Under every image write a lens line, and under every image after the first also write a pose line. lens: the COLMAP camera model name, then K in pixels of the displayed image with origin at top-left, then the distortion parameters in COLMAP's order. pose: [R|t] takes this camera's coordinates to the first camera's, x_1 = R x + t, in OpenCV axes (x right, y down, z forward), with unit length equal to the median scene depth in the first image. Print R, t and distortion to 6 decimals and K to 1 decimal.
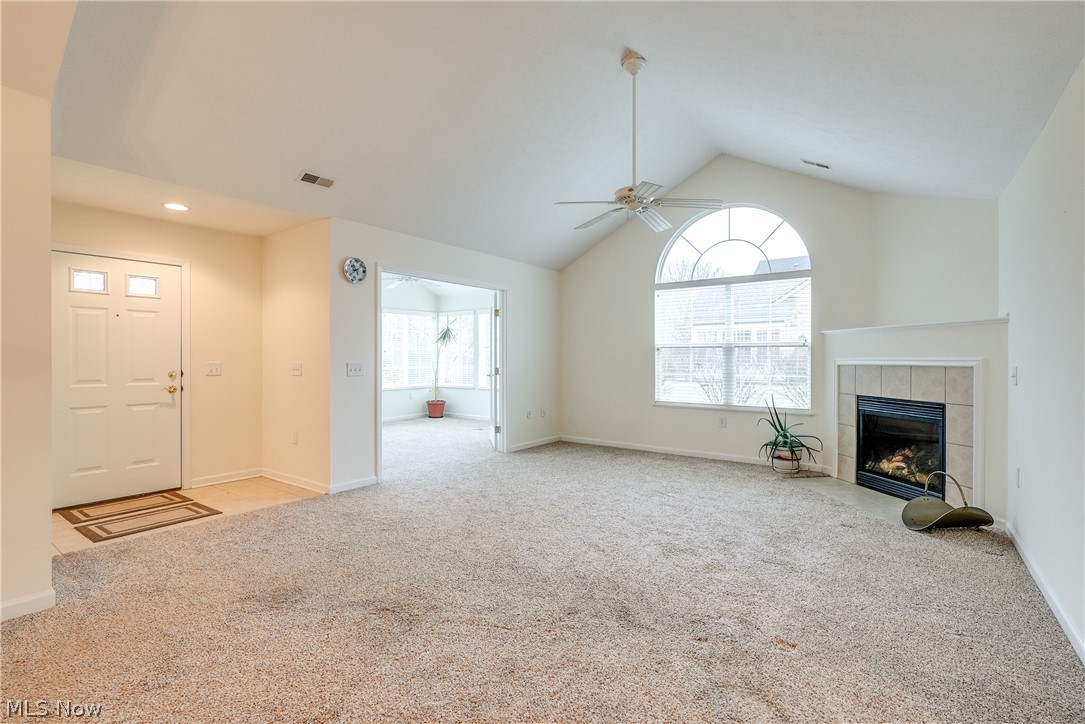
lens RADIAL K [[498.9, 0, 542.5], [0, 498.9, 362.0], [0, 0, 1]] dist [-0.003071, -0.000319]
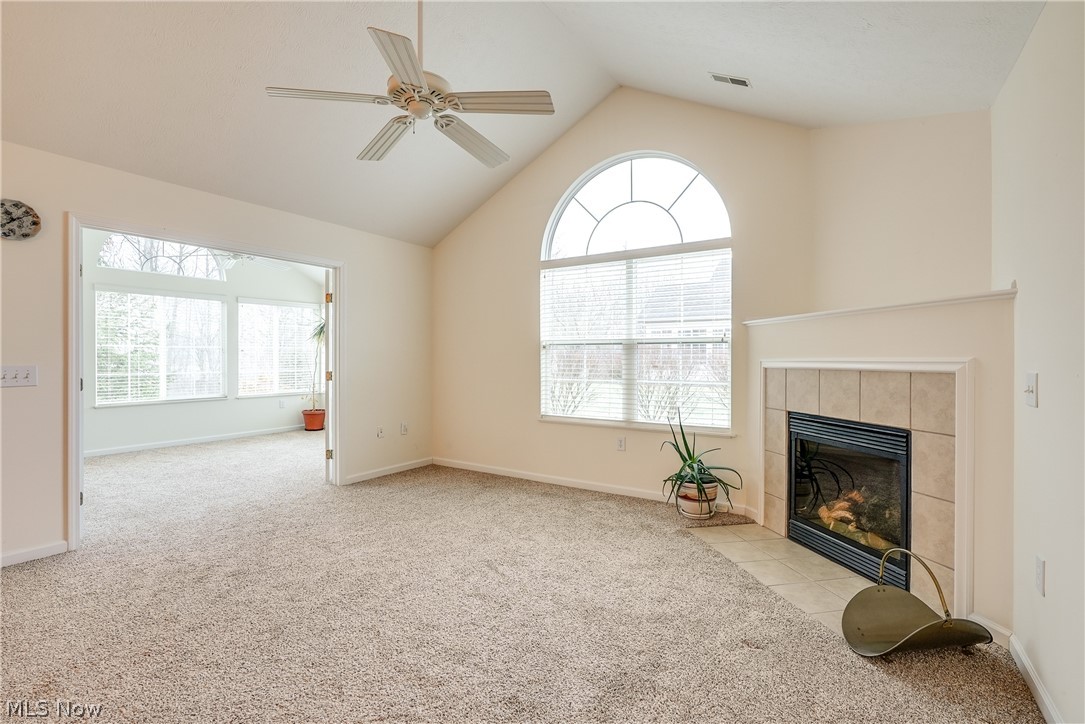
lens RADIAL K [[498.9, 0, 542.5], [0, 498.9, 362.0], [0, 0, 1]] dist [-0.003071, -0.000319]
pose [[0.998505, -0.000264, 0.054660, 0.250553], [0.000334, 0.999999, -0.001276, -0.002178], [-0.054659, 0.001293, 0.998504, 0.320783]]
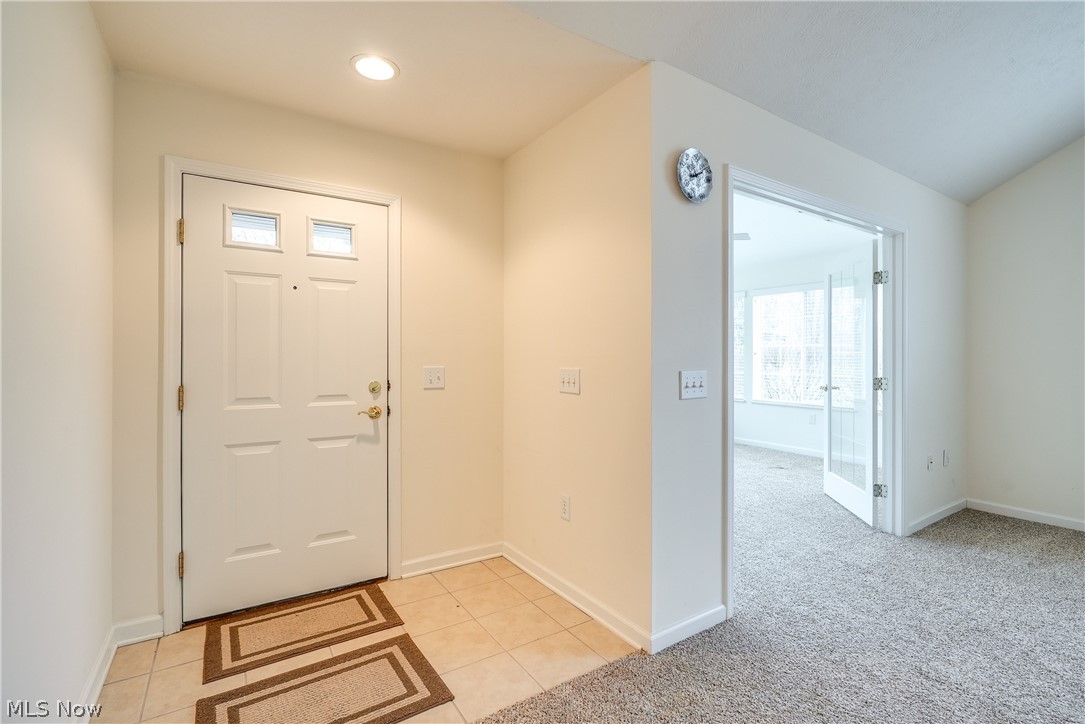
lens RADIAL K [[498.9, 0, 542.5], [0, 498.9, 362.0], [0, 0, 1]] dist [-0.003071, -0.000319]
pose [[0.938513, 0.005145, -0.345207, -0.333291], [-0.004302, 0.999986, 0.003209, -0.007749], [0.345218, -0.001527, 0.938521, 0.485830]]
